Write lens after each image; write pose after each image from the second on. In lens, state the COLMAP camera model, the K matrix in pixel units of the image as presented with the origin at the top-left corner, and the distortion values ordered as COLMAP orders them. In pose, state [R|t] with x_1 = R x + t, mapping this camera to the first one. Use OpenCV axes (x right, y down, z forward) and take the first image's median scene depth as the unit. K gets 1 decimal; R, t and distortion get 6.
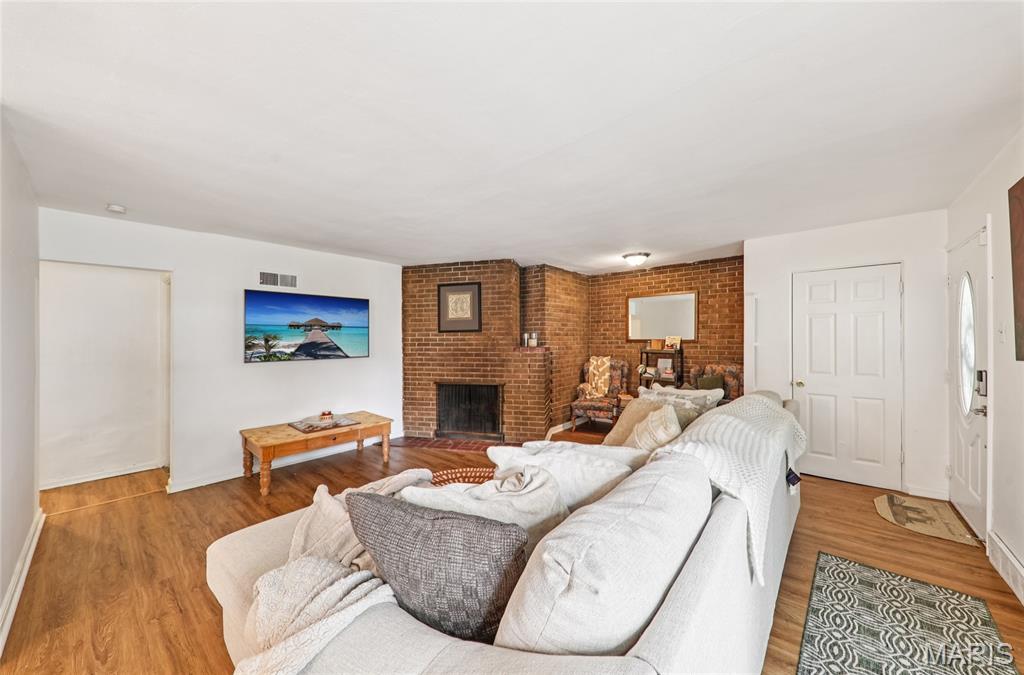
lens RADIAL K [[354.9, 0, 514.4], [0, 354.9, 338.0], [0, 0, 1]] dist [0.012341, 0.000040]
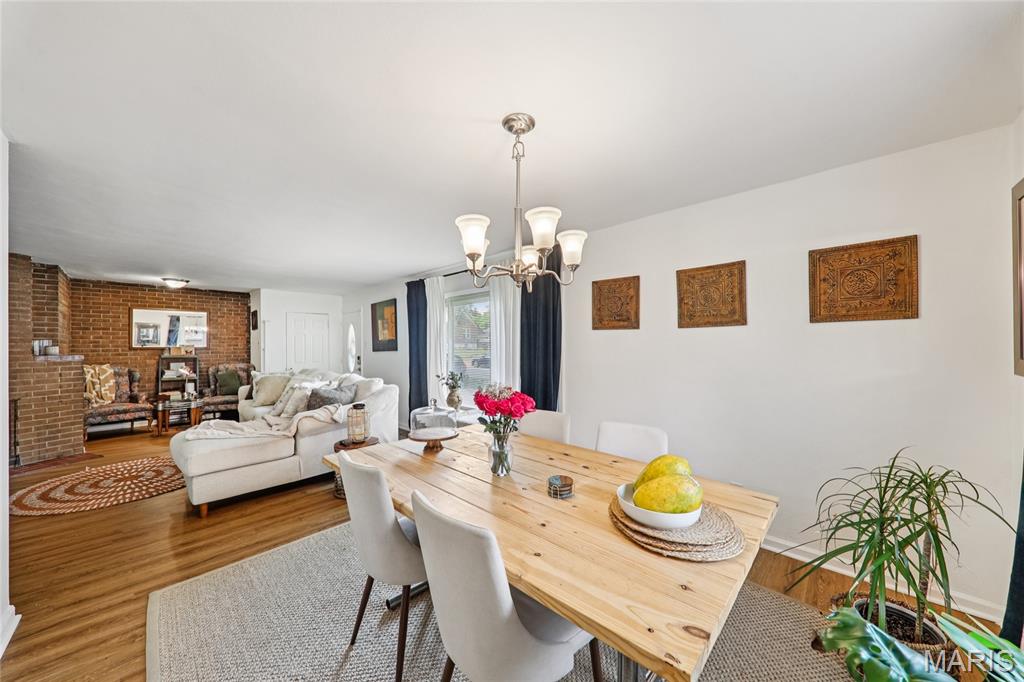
lens RADIAL K [[357.8, 0, 514.1], [0, 357.8, 345.3], [0, 0, 1]] dist [-0.000633, -0.003750]
pose [[0.063917, 0.005212, 0.997942, -0.771267], [-0.000696, 0.999986, -0.005178, 0.003650], [-0.997955, -0.000364, 0.063920, -0.248978]]
